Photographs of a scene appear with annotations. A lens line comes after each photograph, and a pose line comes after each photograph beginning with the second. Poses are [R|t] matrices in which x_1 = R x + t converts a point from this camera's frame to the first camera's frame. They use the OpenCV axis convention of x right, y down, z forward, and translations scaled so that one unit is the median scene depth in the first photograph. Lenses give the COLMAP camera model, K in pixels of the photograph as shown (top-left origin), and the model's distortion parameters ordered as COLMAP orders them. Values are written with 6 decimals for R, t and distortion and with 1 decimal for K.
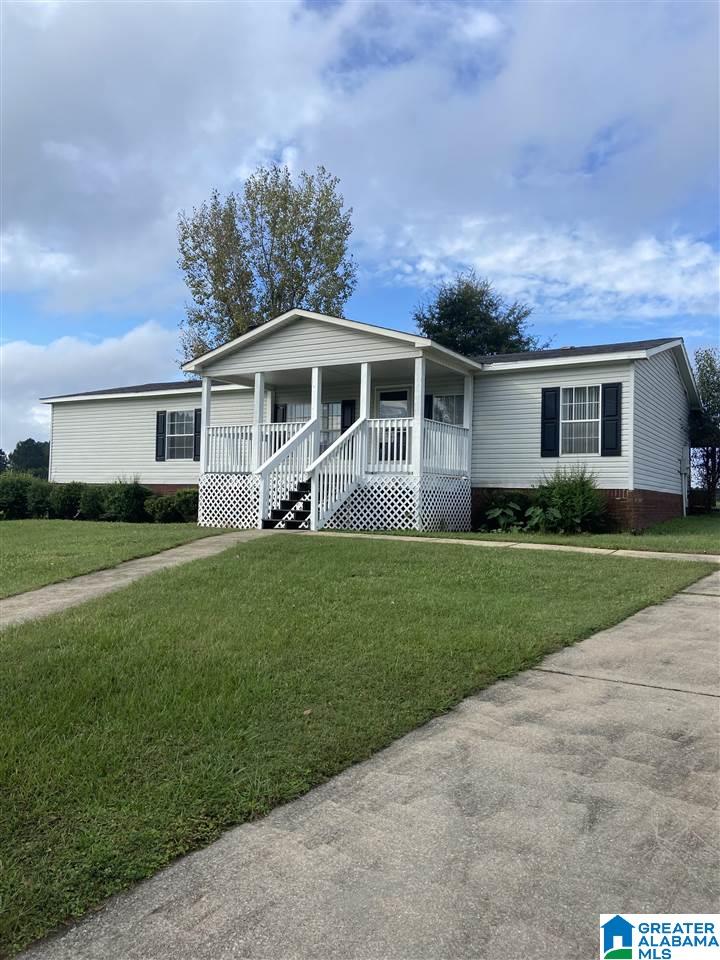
lens RADIAL K [[728.2, 0, 360.8], [0, 728.2, 476.5], [0, 0, 1]] dist [0.072366, -0.008808]
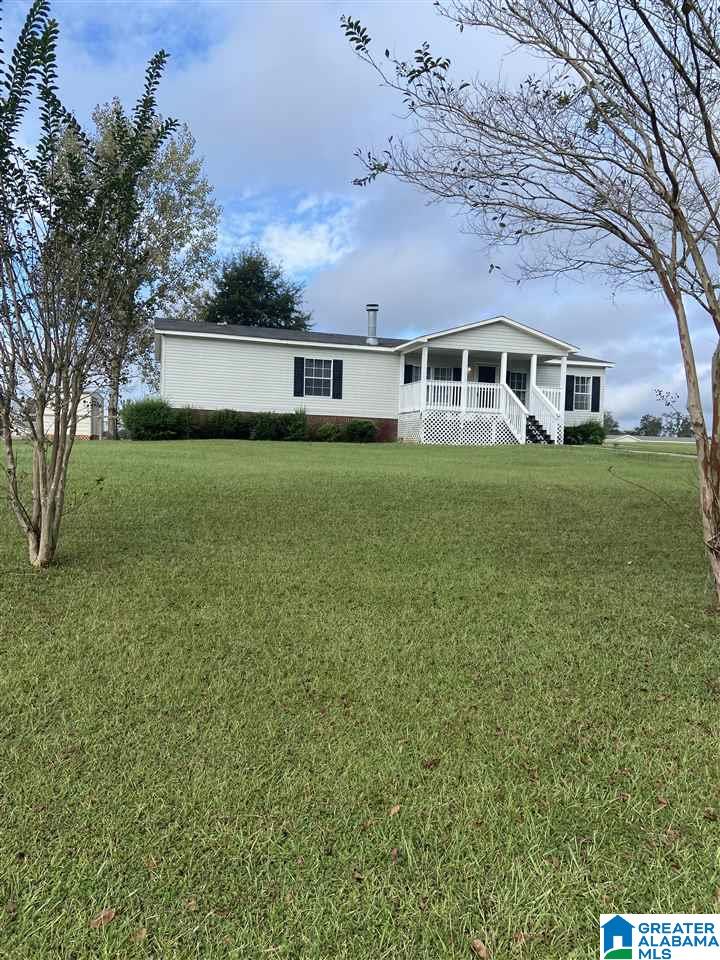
lens RADIAL K [[728.2, 0, 361.5], [0, 728.2, 478.9], [0, 0, 1]] dist [0.072366, -0.008808]
pose [[0.688772, -0.019134, 0.724725, -1.488584], [-0.037756, 0.997348, 0.062214, 0.052200], [-0.723994, -0.070214, 0.686223, 0.032127]]
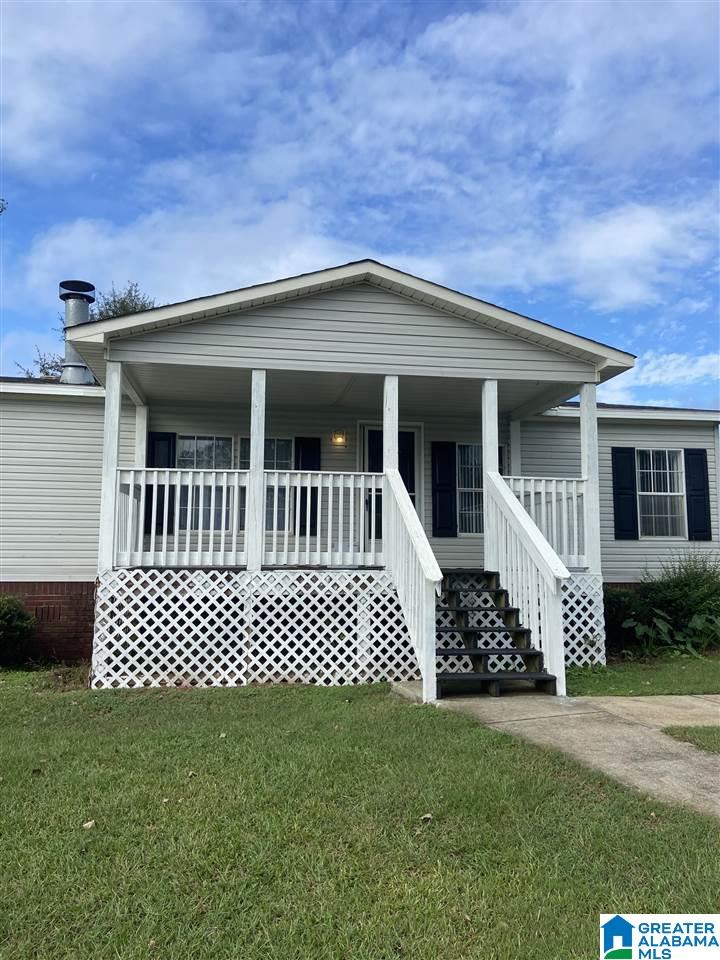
lens RADIAL K [[728.2, 0, 360.2], [0, 728.2, 483.0], [0, 0, 1]] dist [0.072366, -0.008808]
pose [[0.766658, 0.051739, 0.639967, -0.410334], [-0.007887, 0.997432, -0.071191, -0.027526], [-0.642007, 0.049531, 0.765097, 0.568374]]
